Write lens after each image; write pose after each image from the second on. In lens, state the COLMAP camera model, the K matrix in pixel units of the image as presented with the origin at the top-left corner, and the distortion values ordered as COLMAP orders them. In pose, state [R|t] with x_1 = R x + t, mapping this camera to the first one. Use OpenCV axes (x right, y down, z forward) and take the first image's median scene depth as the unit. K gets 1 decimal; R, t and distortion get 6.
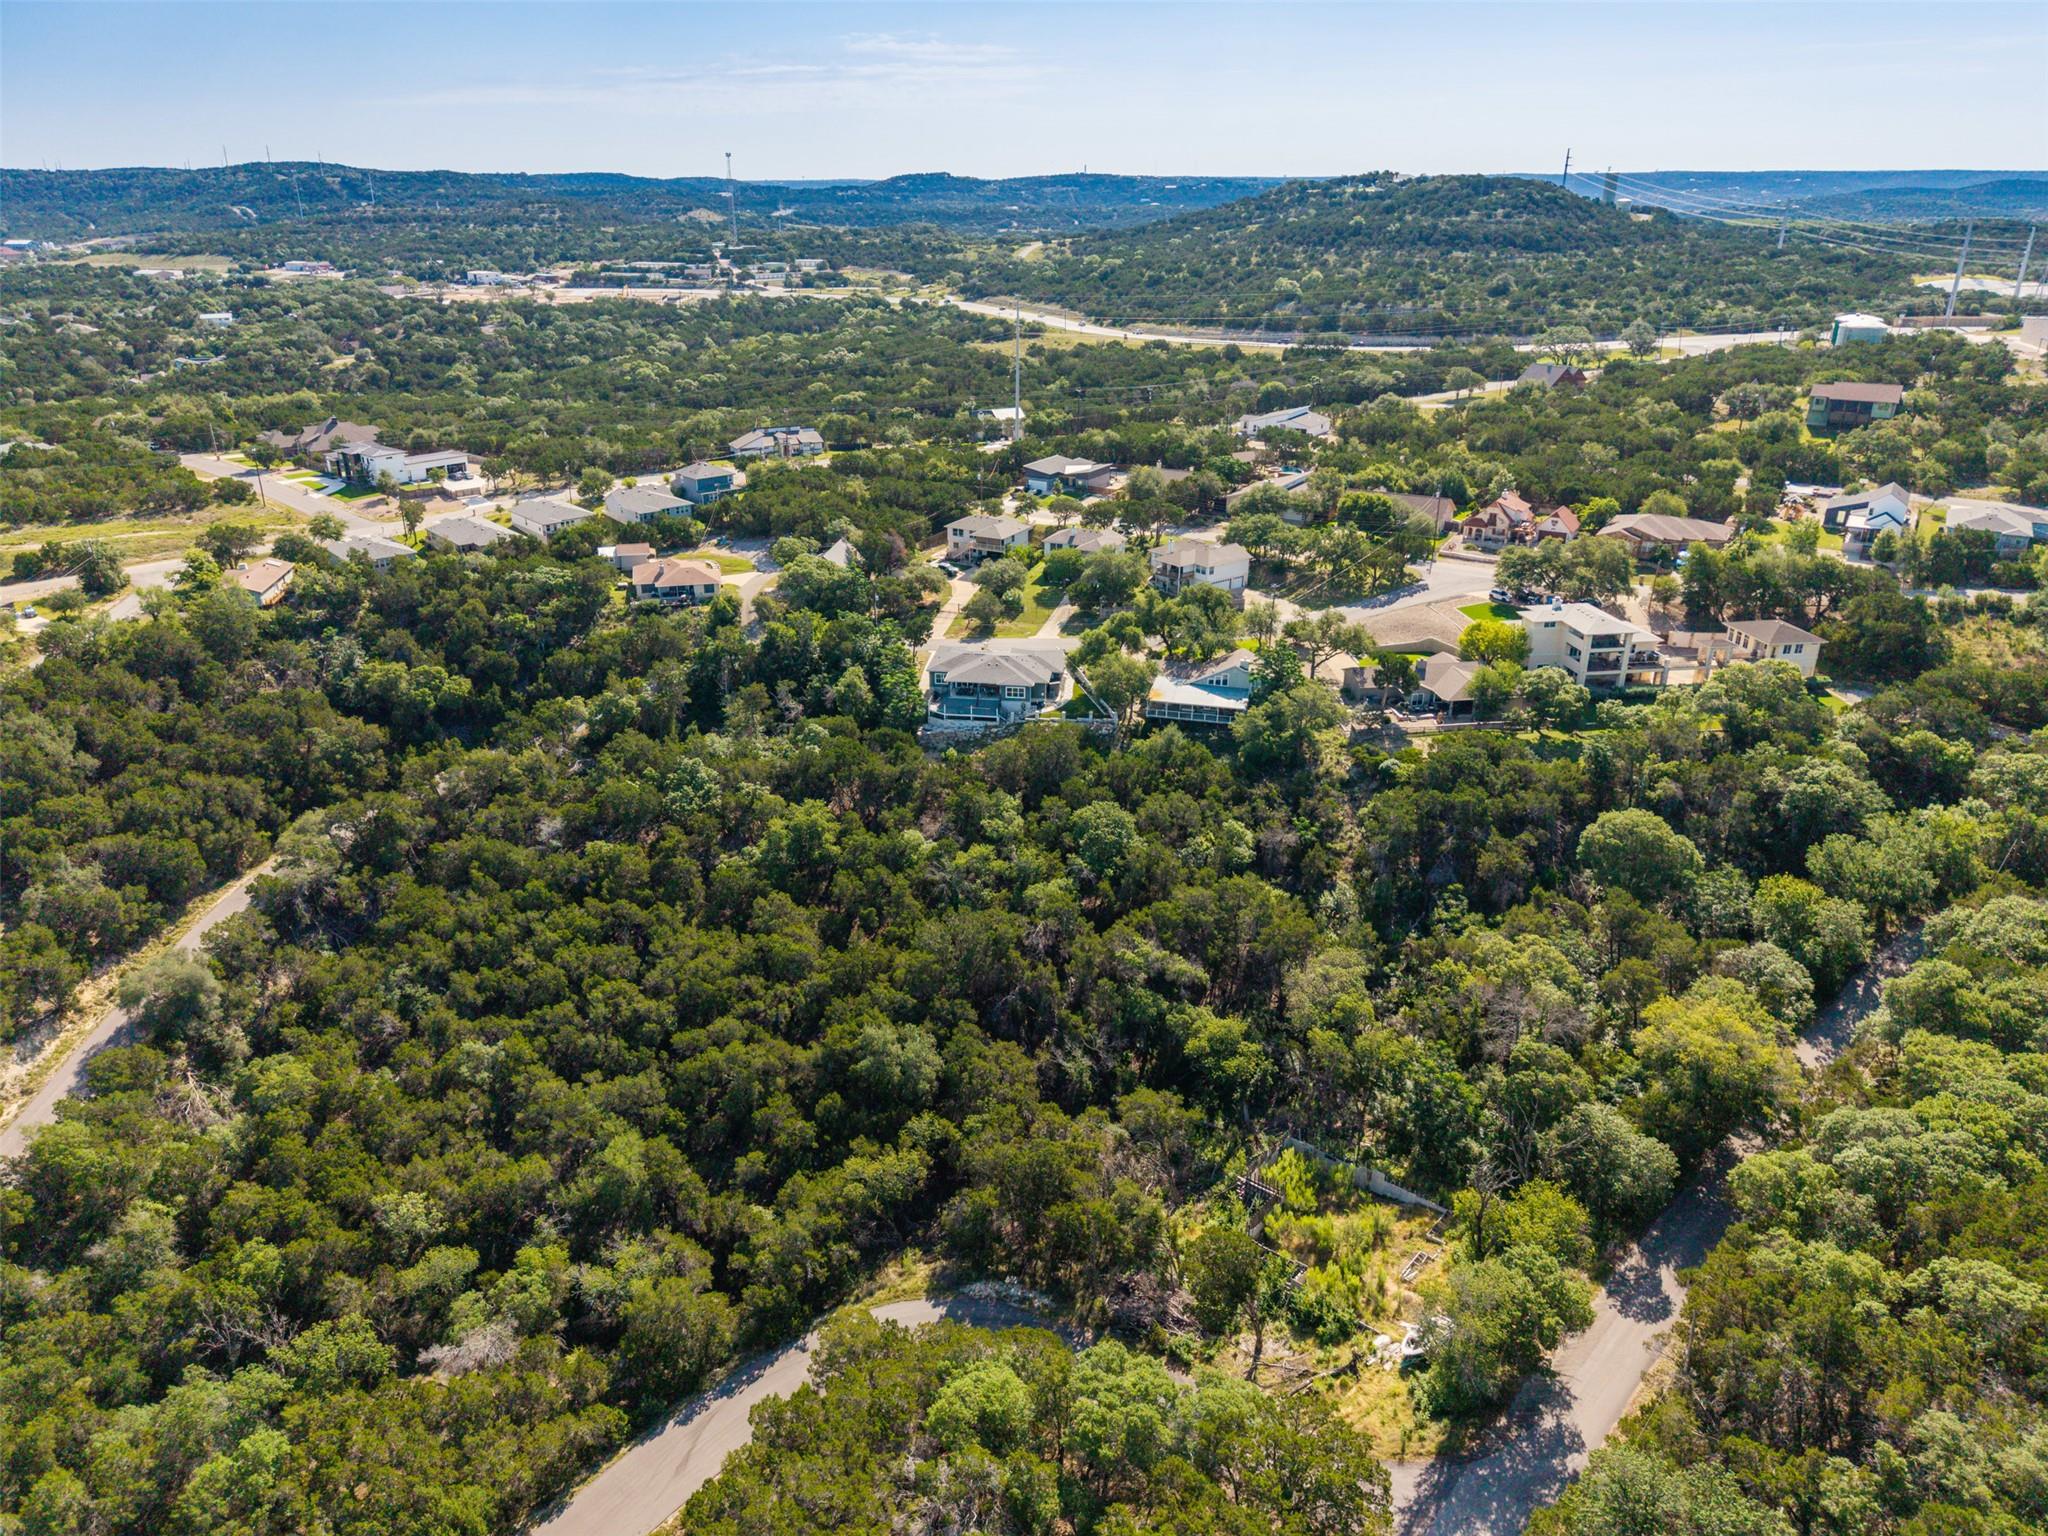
lens RADIAL K [[1374.8, 0, 971.1], [0, 1374.8, 771.5], [0, 0, 1]] dist [0.042914, -0.068895]
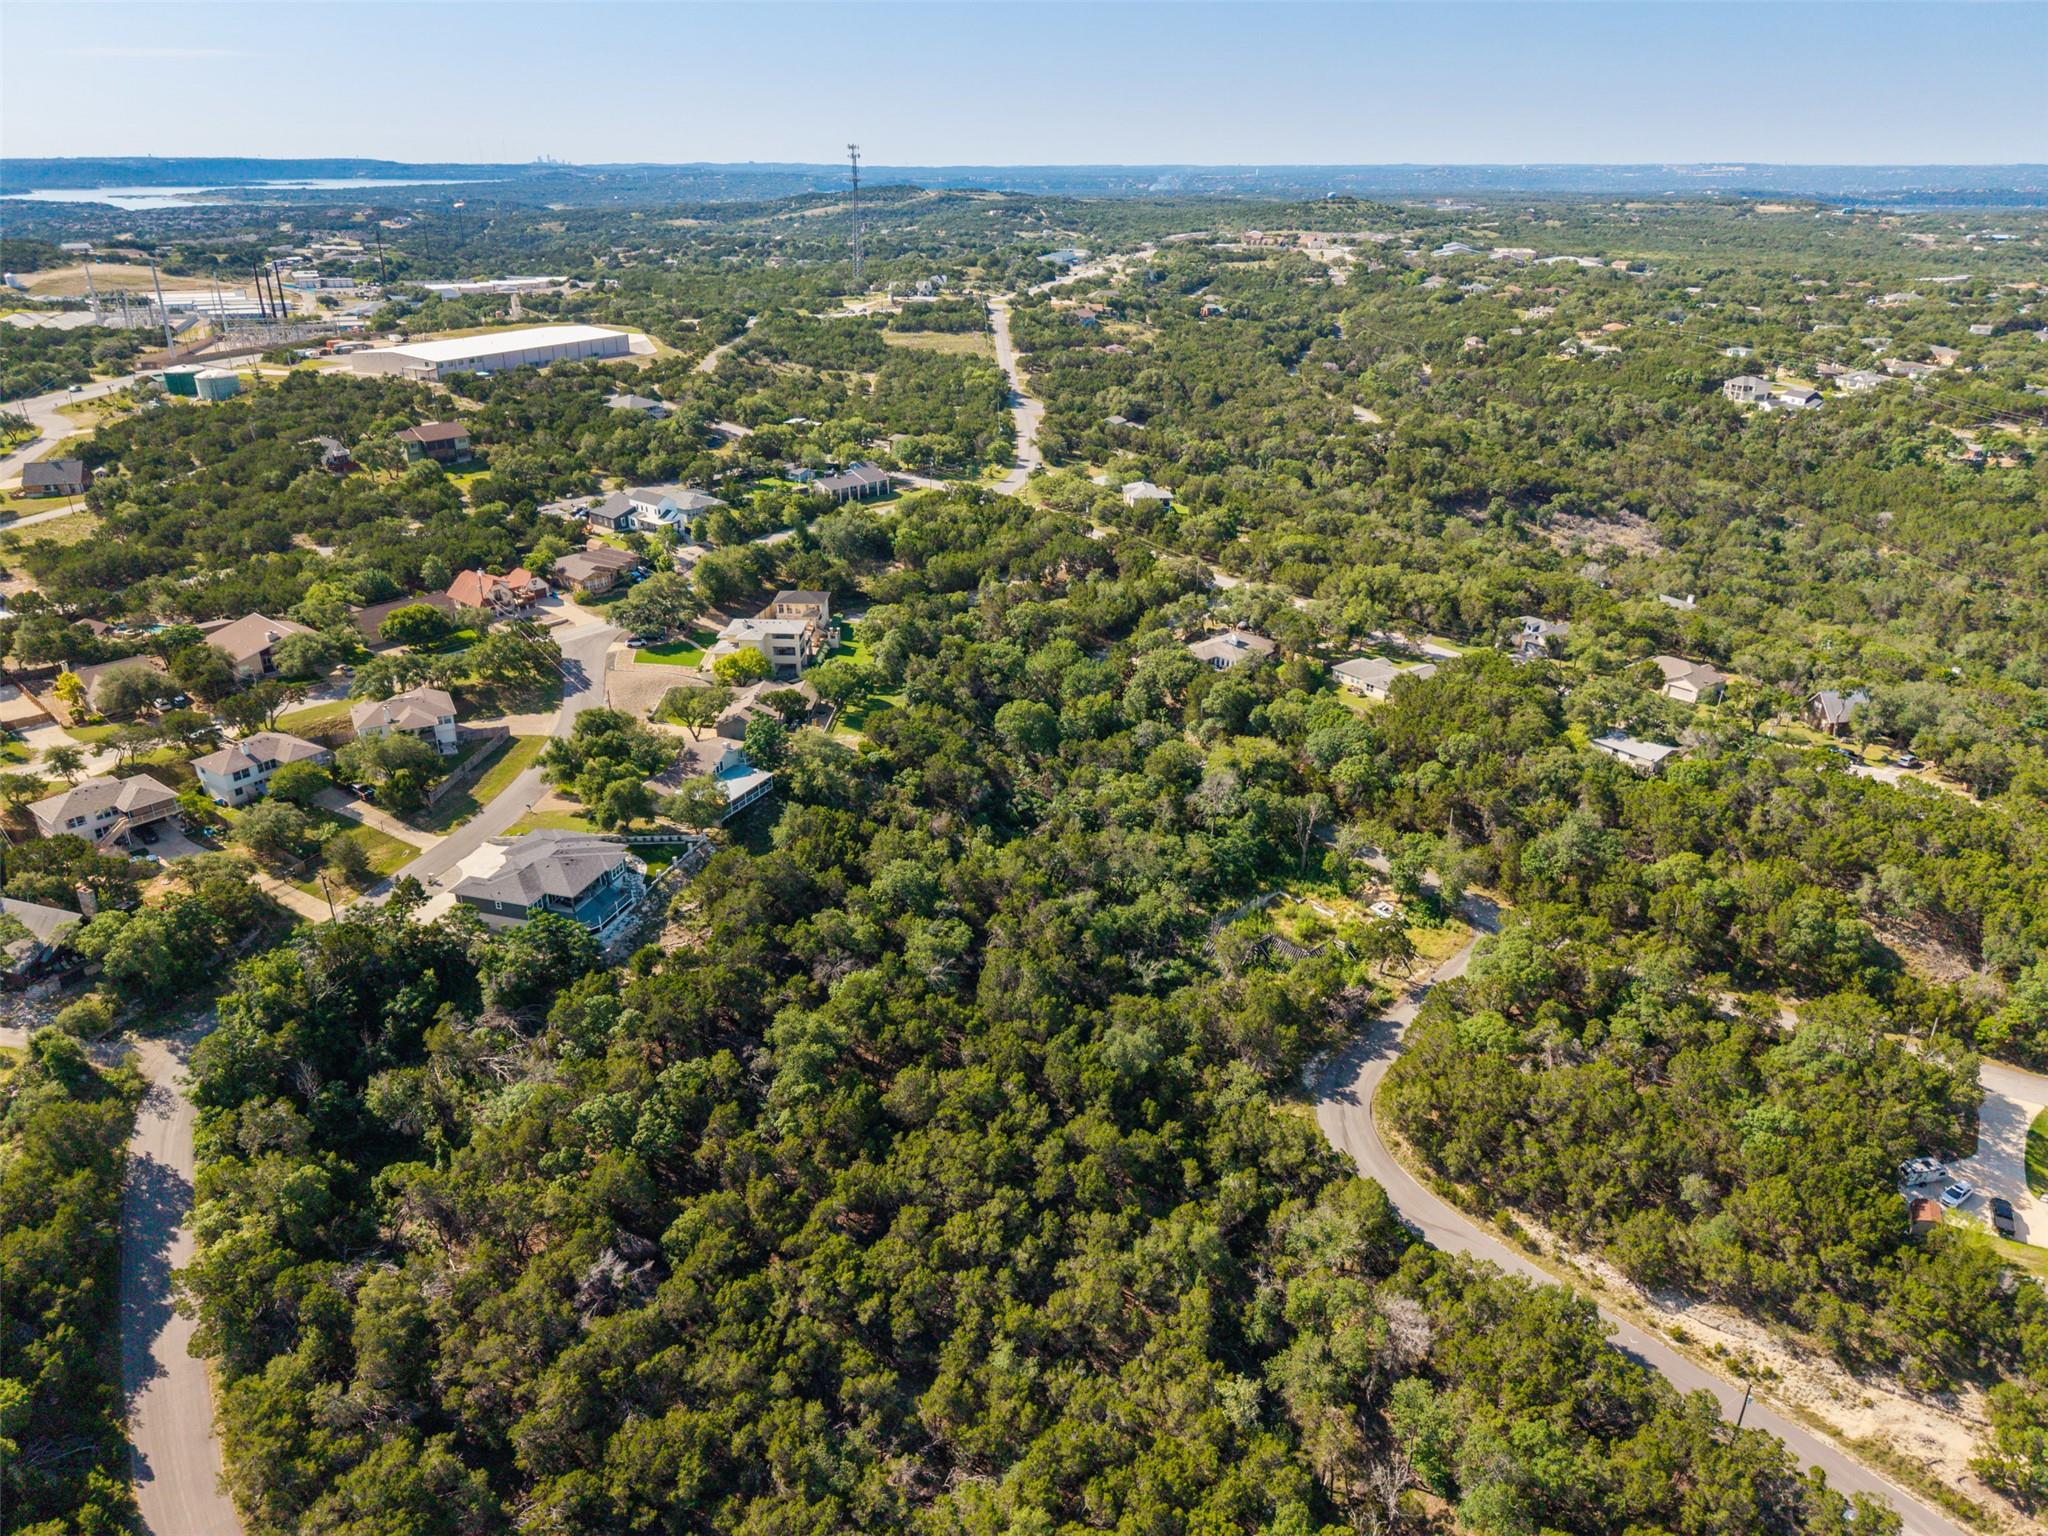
lens RADIAL K [[1367.0, 0, 1017.0], [0, 1367.0, 772.4], [0, 0, 1]] dist [0.019184, -0.020055]
pose [[0.145320, -0.395229, 0.907015, -0.929752], [0.387396, 0.866279, 0.315411, -0.382925], [-0.910388, 0.305538, 0.278998, 0.551259]]
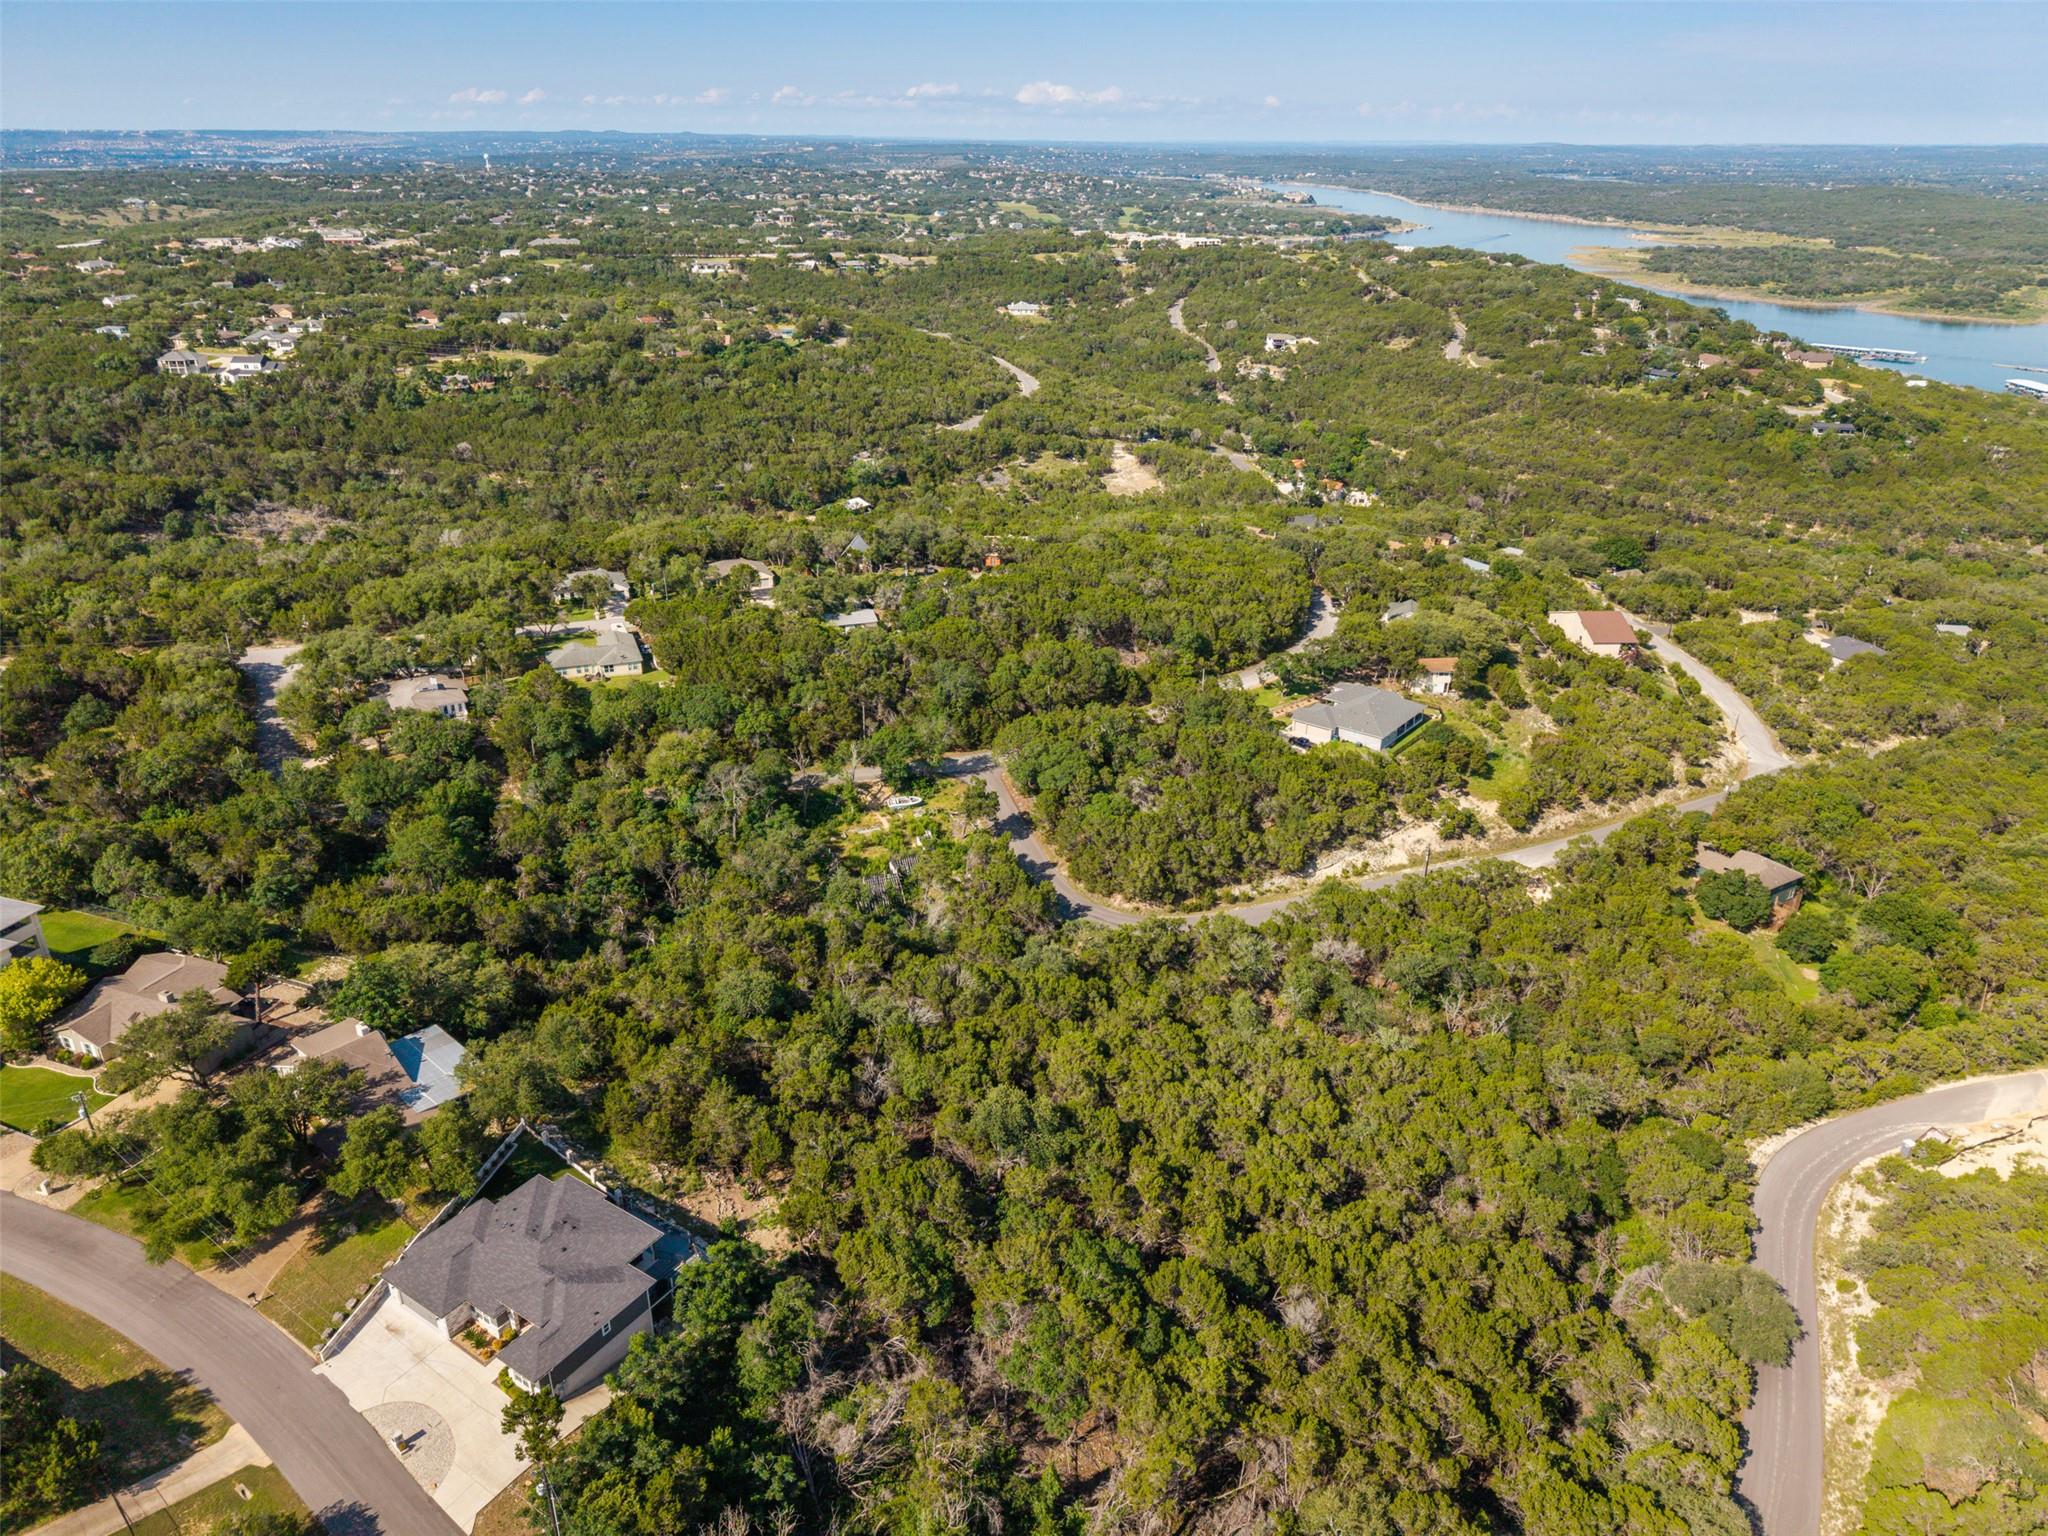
lens RADIAL K [[1367.0, 0, 1017.0], [0, 1367.0, 772.4], [0, 0, 1]] dist [0.019184, -0.020055]
pose [[-0.904665, -0.177705, 0.387301, -0.434899], [0.168721, 0.685235, 0.708509, -0.742475], [-0.391298, 0.706310, -0.589926, 1.395387]]
